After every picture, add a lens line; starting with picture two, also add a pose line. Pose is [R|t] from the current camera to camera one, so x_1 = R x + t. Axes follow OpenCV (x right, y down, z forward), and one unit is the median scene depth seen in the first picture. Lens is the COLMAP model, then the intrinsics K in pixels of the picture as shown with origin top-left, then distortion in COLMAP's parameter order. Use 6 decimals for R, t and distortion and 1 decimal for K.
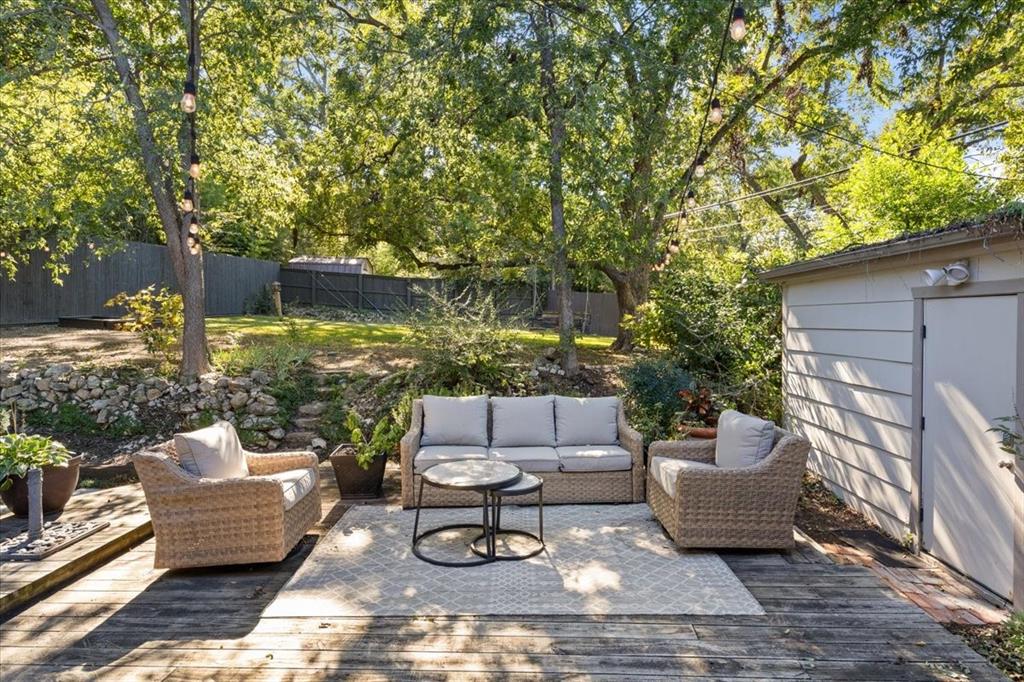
lens RADIAL K [[589.2, 0, 498.5], [0, 589.2, 317.6], [0, 0, 1]] dist [0.005469, 0.003629]
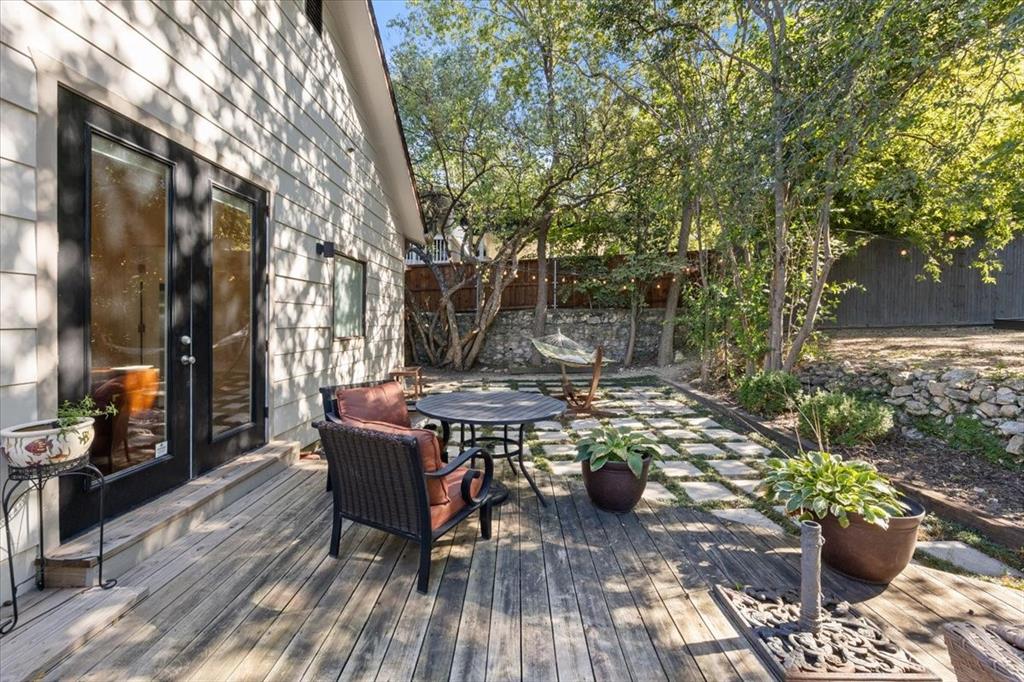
lens RADIAL K [[422.6, 0, 512.8], [0, 422.6, 328.5], [0, 0, 1]] dist [0.004720, 0.000256]
pose [[0.054471, 0.016458, -0.998380, -0.250483], [-0.004496, 0.999858, 0.016237, 0.021366], [0.998505, 0.003604, 0.054537, 0.493378]]
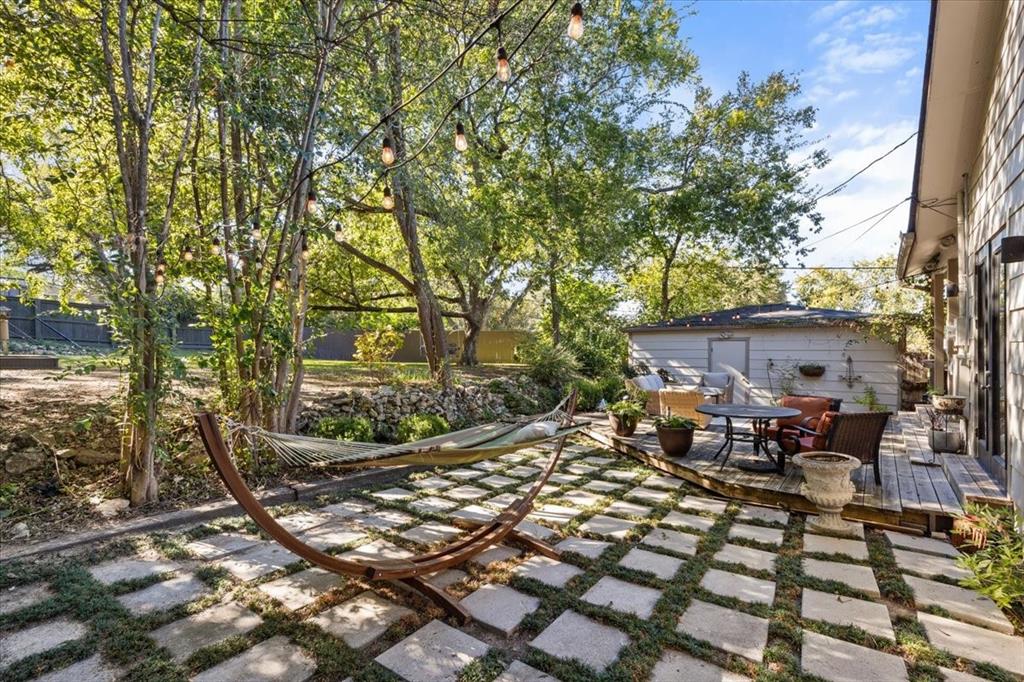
lens RADIAL K [[447.3, 0, 515.1], [0, 447.3, 345.7], [0, 0, 1]] dist [0.006782, -0.001008]
pose [[0.556618, -0.003659, 0.830761, -2.256430], [0.004735, 0.999988, 0.001232, -0.016025], [-0.830755, 0.003248, 0.556629, 0.333249]]
